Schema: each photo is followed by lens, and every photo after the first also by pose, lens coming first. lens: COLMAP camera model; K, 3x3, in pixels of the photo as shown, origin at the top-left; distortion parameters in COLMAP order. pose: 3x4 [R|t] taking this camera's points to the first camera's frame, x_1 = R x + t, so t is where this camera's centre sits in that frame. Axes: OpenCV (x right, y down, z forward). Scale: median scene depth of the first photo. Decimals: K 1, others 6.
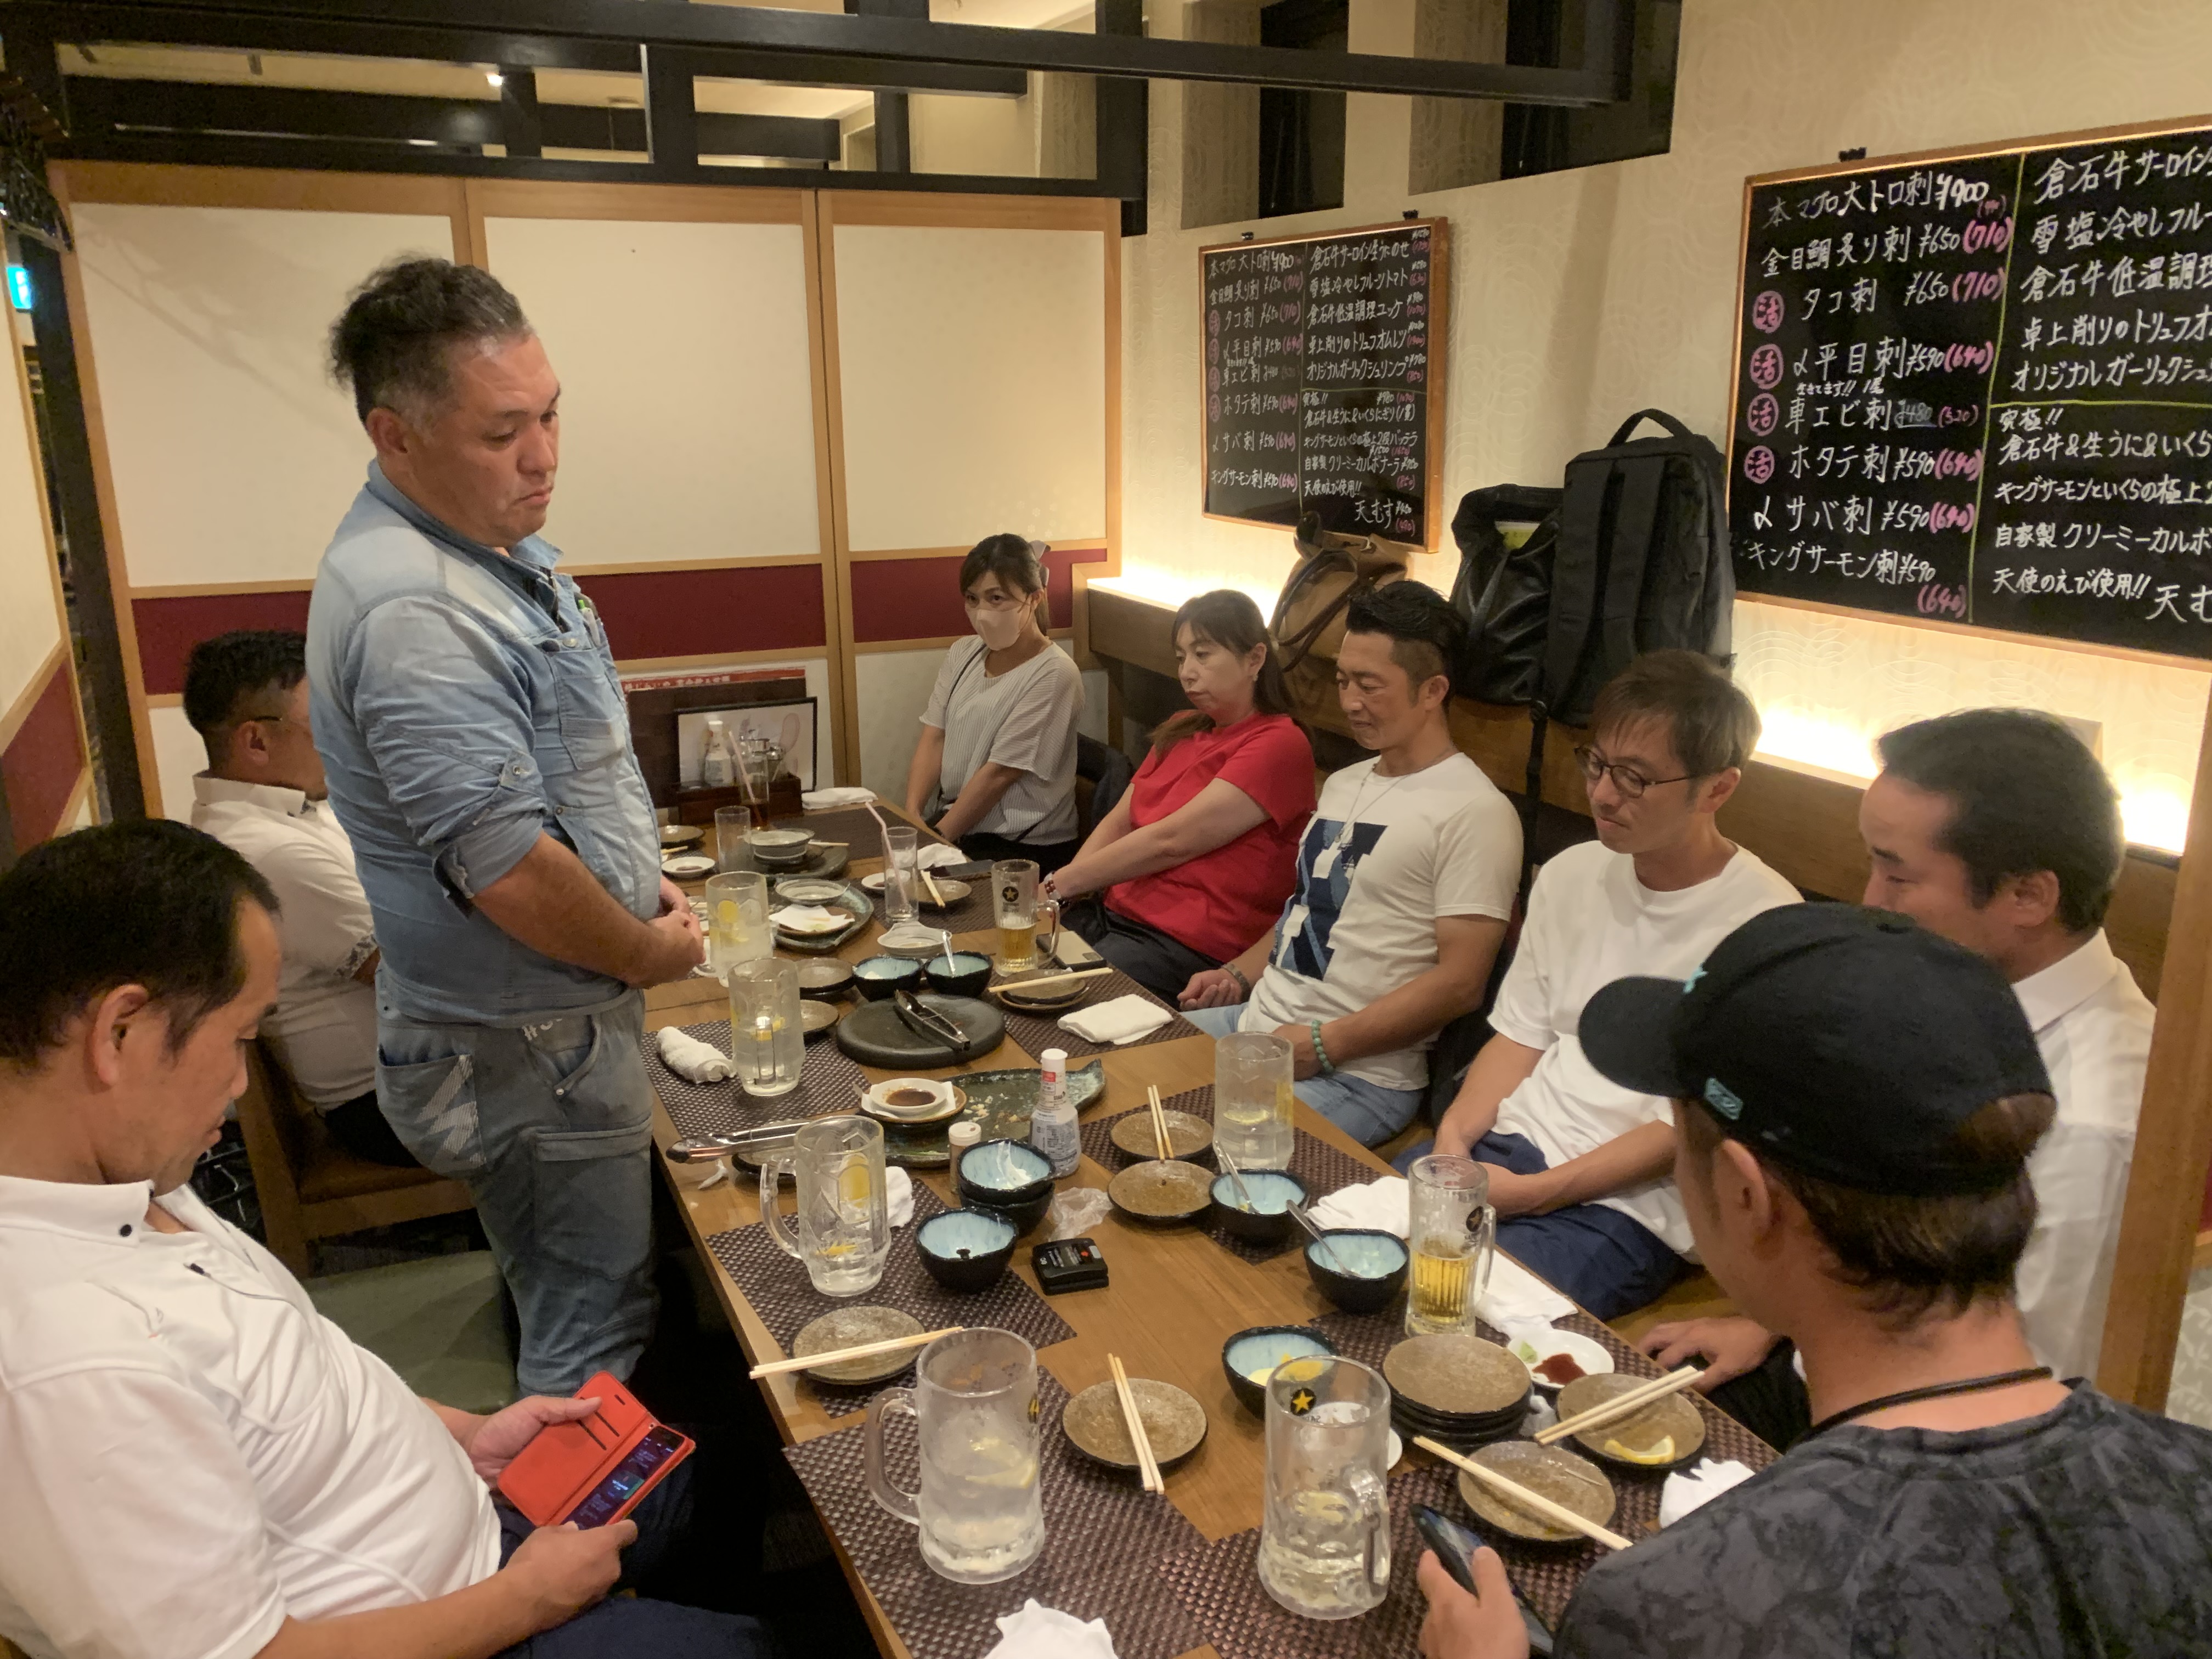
lens RADIAL K [[1667.3, 0, 1106.7], [0, 1667.3, 819.8], [0, 0, 1]] dist [0.010209, -0.010390]
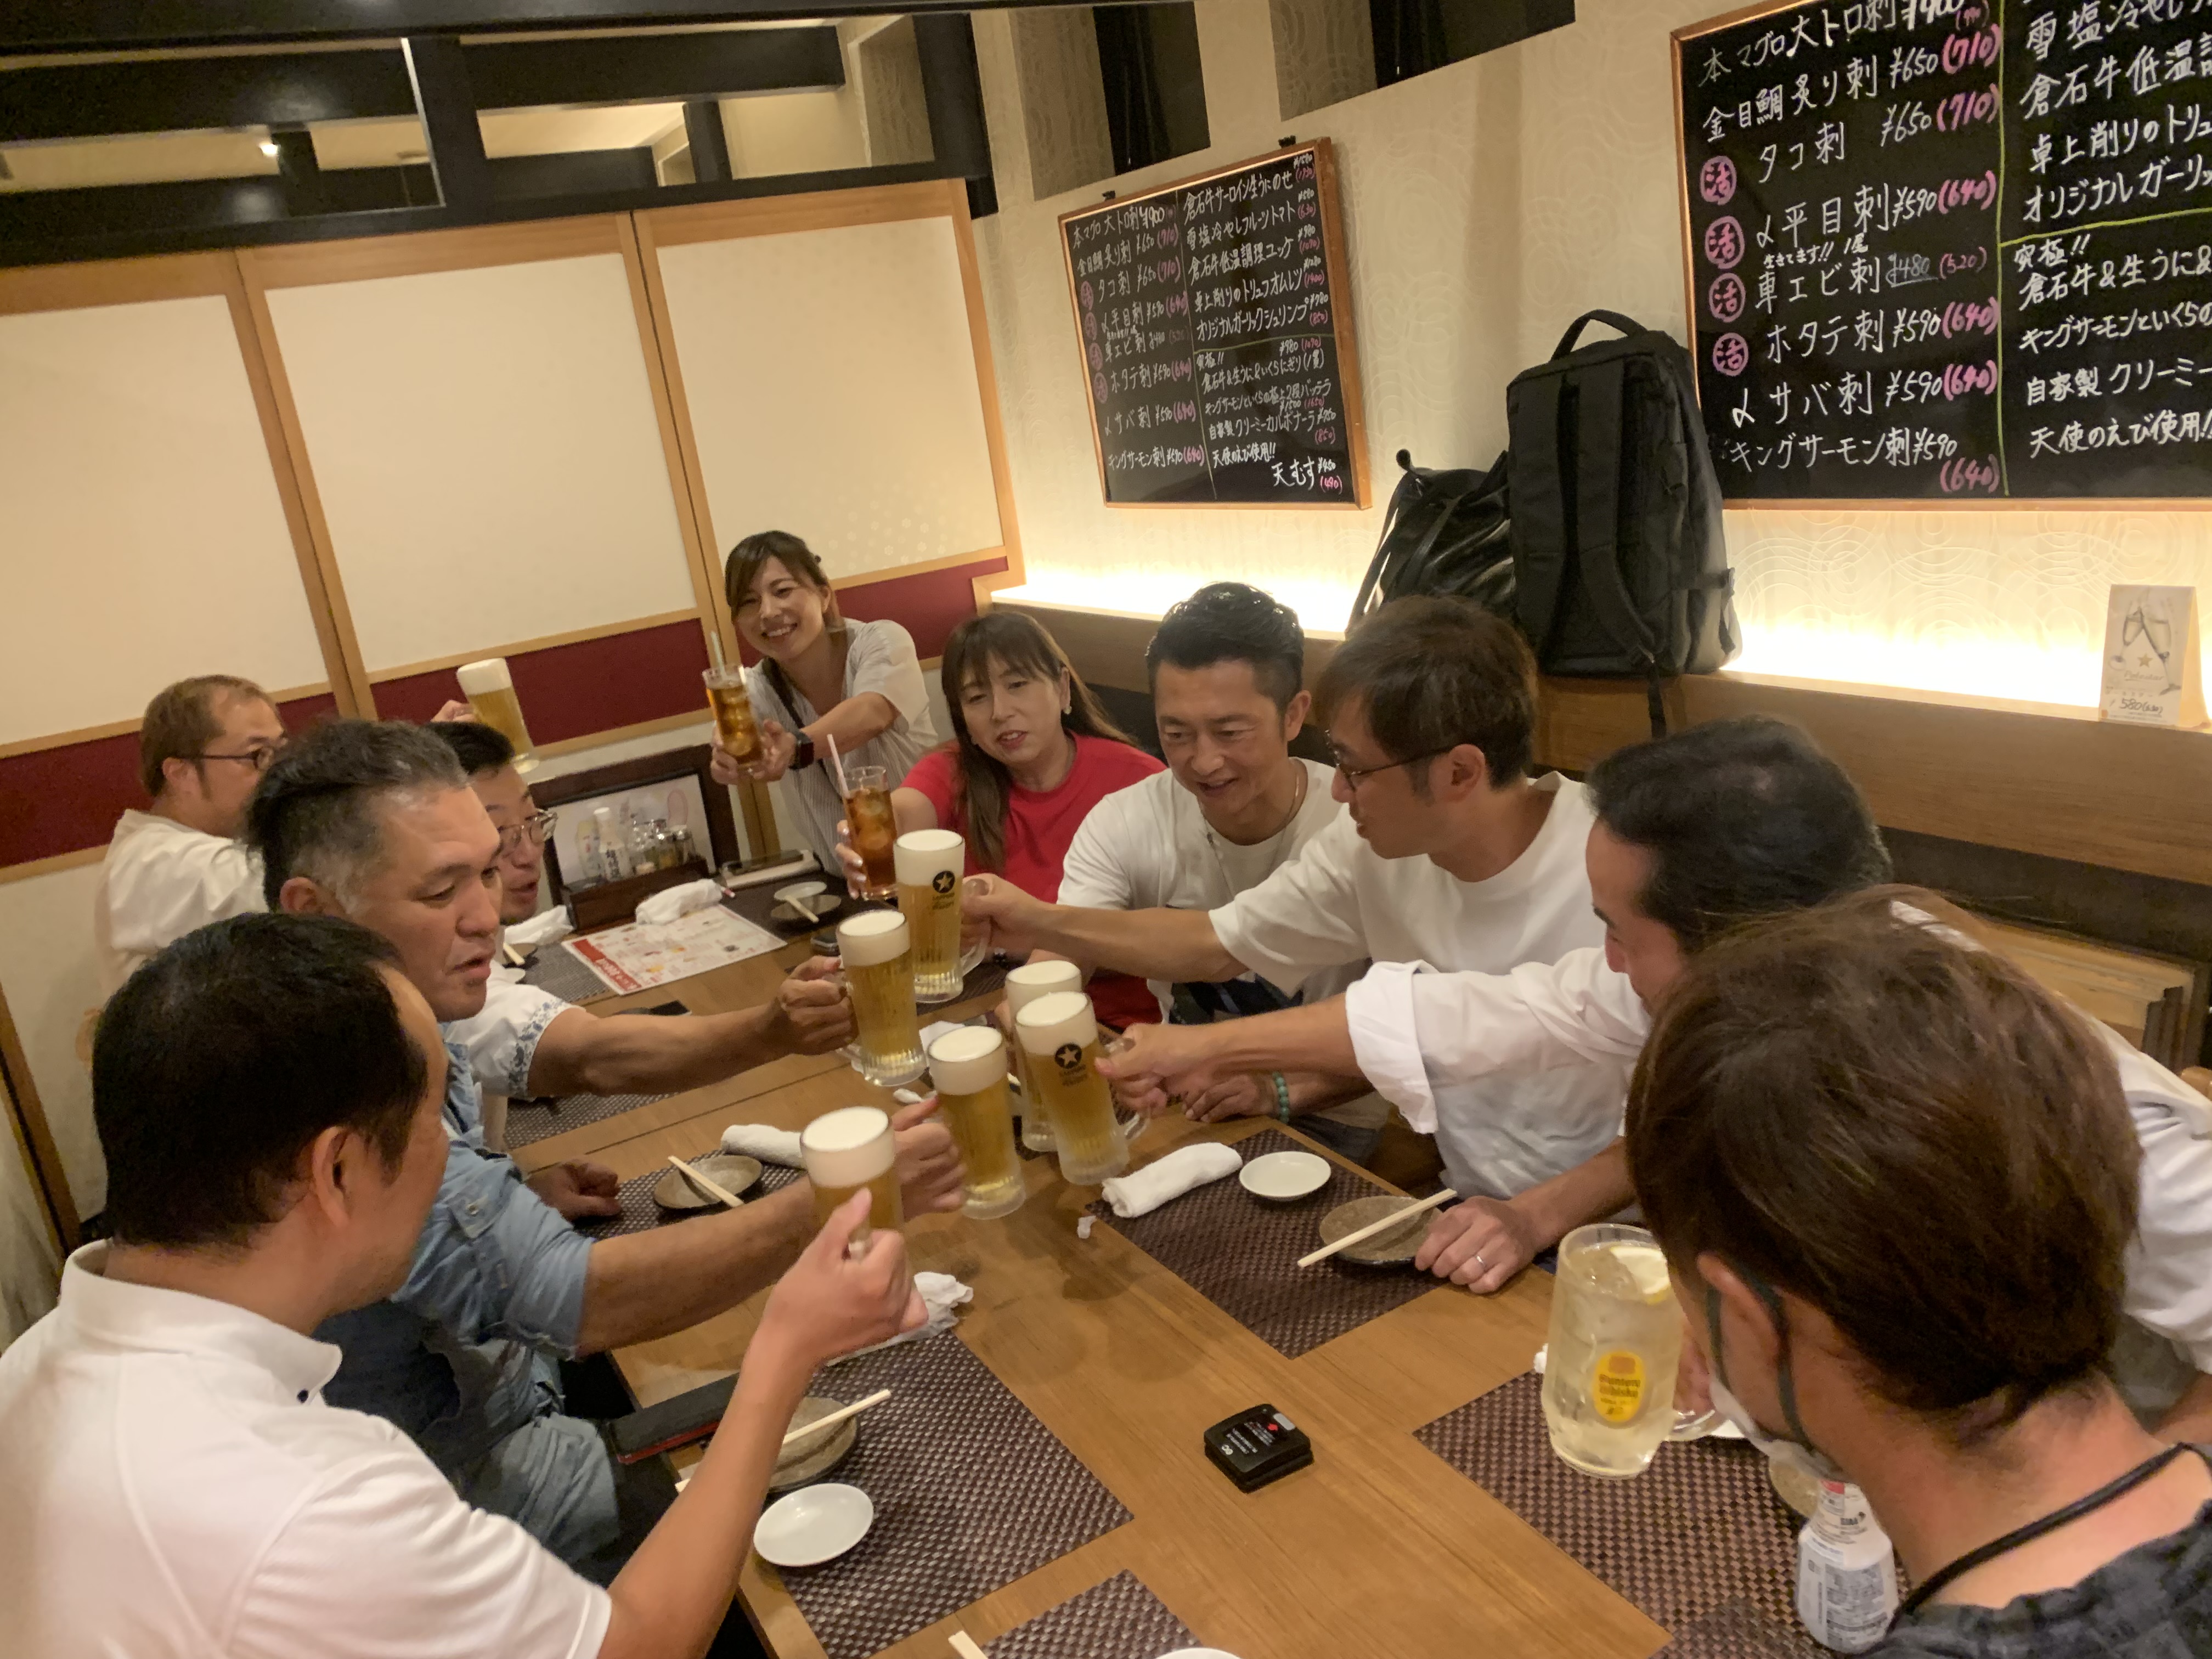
lens RADIAL K [[1667.3, 0, 1105.1], [0, 1667.3, 845.1], [0, 0, 1]] dist [0.010209, -0.010390]
pose [[0.987589, -0.152135, 0.039032, -0.009277], [0.151559, 0.988296, 0.017329, -0.016517], [-0.041212, -0.011199, 0.999088, 0.098580]]
